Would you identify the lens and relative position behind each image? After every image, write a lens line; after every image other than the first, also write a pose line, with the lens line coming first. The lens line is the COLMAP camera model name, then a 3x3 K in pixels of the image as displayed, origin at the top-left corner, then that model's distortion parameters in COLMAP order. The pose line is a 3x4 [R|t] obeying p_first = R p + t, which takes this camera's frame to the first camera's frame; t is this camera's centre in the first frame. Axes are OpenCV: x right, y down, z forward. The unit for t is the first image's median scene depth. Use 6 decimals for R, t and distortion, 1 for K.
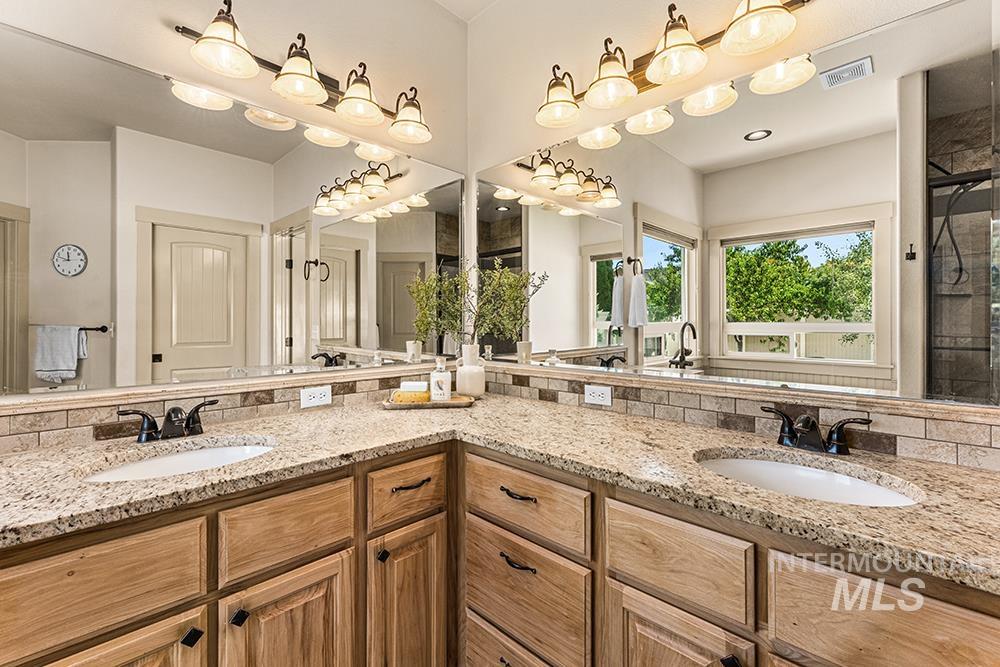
lens RADIAL K [[424.5, 0, 488.0], [0, 424.5, 322.2], [0, 0, 1]] dist [-0.001187, -0.000508]
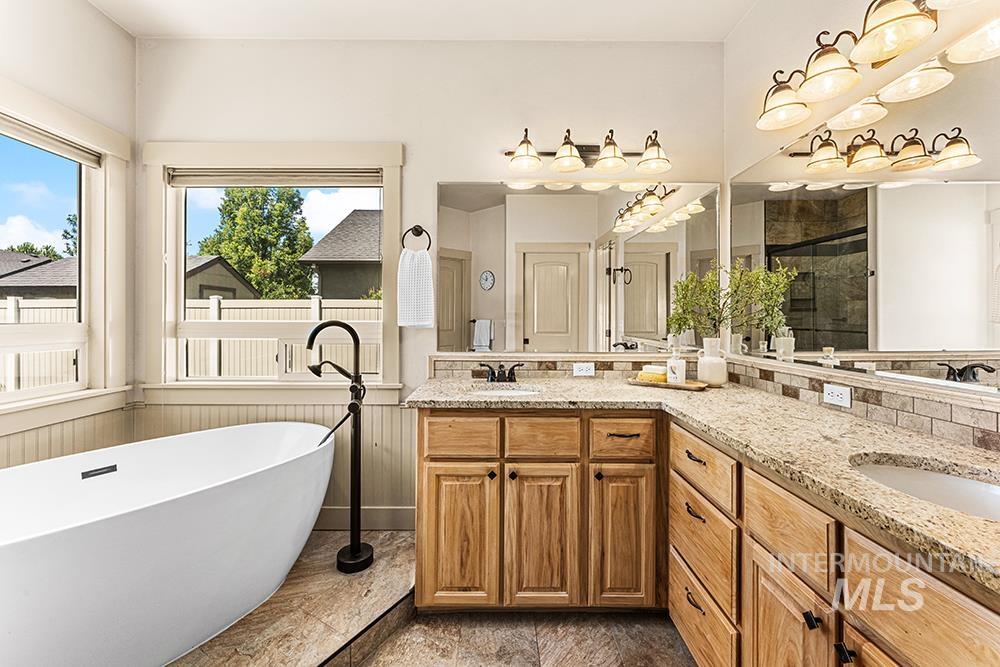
lens RADIAL K [[418.0, 0, 498.5], [0, 418.0, 314.6], [0, 0, 1]] dist [-0.000632, -0.000867]
pose [[0.696150, -0.005072, -0.717878, 0.522712], [0.000414, 0.999978, -0.006663, -0.003440], [0.717896, 0.004341, 0.696137, -0.252964]]
